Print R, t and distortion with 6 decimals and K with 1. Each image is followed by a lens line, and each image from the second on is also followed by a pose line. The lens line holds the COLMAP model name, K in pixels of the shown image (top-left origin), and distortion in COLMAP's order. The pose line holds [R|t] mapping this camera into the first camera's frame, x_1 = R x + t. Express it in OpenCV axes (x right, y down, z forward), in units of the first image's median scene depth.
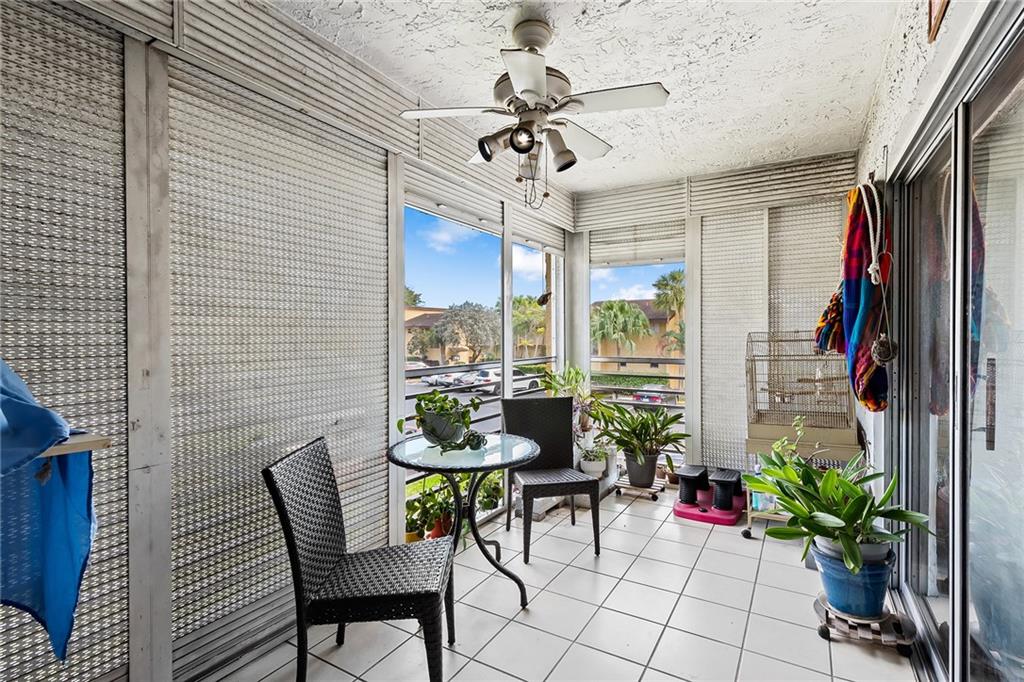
lens RADIAL K [[483.7, 0, 515.7], [0, 483.7, 340.3], [0, 0, 1]] dist [0.013924, -0.003402]
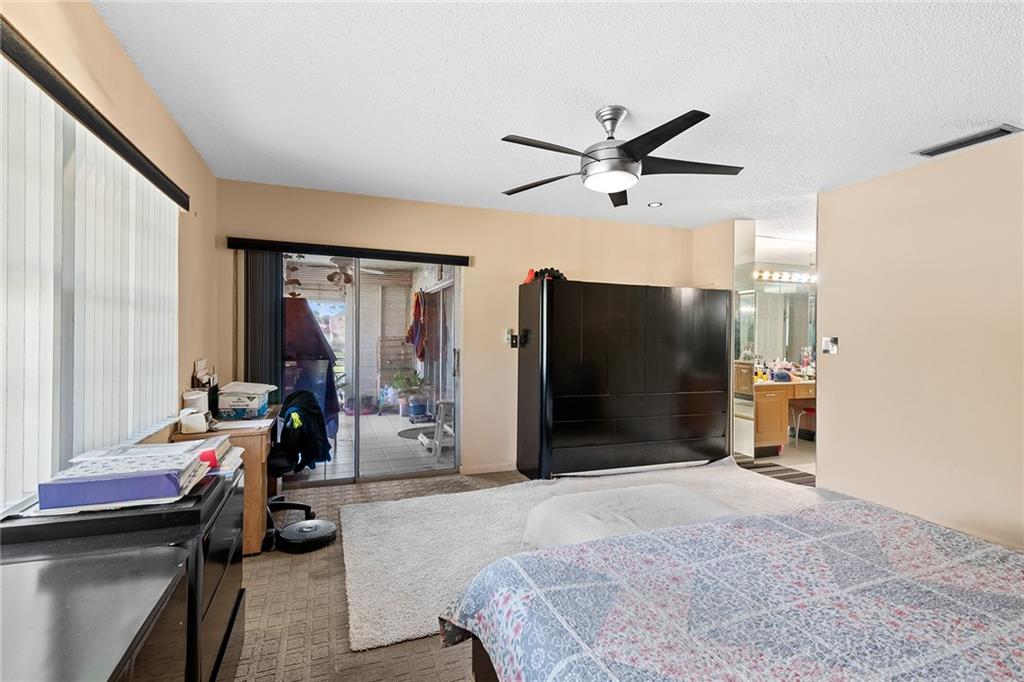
lens RADIAL K [[483.7, 0, 511.4], [0, 483.7, 339.5], [0, 0, 1]] dist [0.013924, -0.003402]
pose [[0.610896, 0.000473, 0.791711, -1.331670], [0.002423, 0.999994, -0.002468, 0.005556], [-0.791707, 0.003426, 0.610891, -1.326347]]
